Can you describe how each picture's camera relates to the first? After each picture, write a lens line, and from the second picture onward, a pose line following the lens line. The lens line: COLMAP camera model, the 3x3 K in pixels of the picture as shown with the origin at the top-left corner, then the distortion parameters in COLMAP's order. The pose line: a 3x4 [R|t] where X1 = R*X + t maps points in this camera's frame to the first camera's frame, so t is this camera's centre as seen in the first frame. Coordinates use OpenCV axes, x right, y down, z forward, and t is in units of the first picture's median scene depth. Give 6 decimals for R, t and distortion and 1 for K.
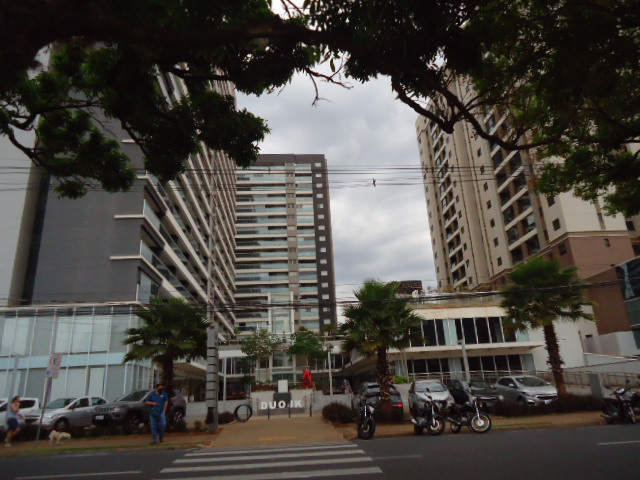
lens RADIAL K [[462.9, 0, 321.5], [0, 462.9, 239.3], [0, 0, 1]] dist [-0.010062, 0.004347]
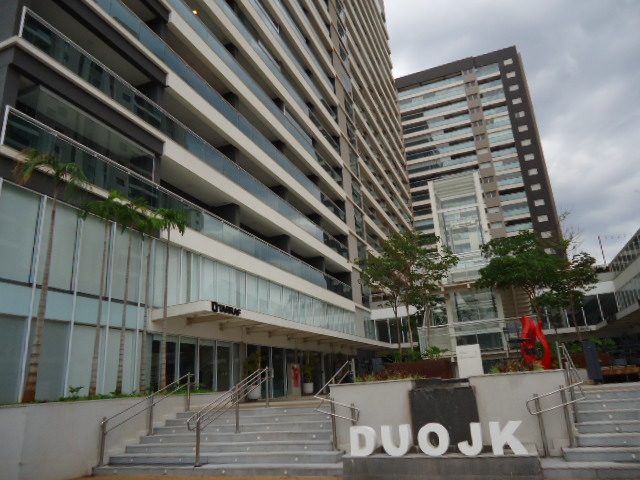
lens RADIAL K [[462.9, 0, 321.5], [0, 462.9, 239.3], [0, 0, 1]] dist [-0.010062, 0.004347]
pose [[0.898839, -0.134441, -0.417150, -0.006356], [0.156008, 0.987594, 0.017867, 0.062110], [0.409573, -0.081138, 0.908662, 0.196769]]
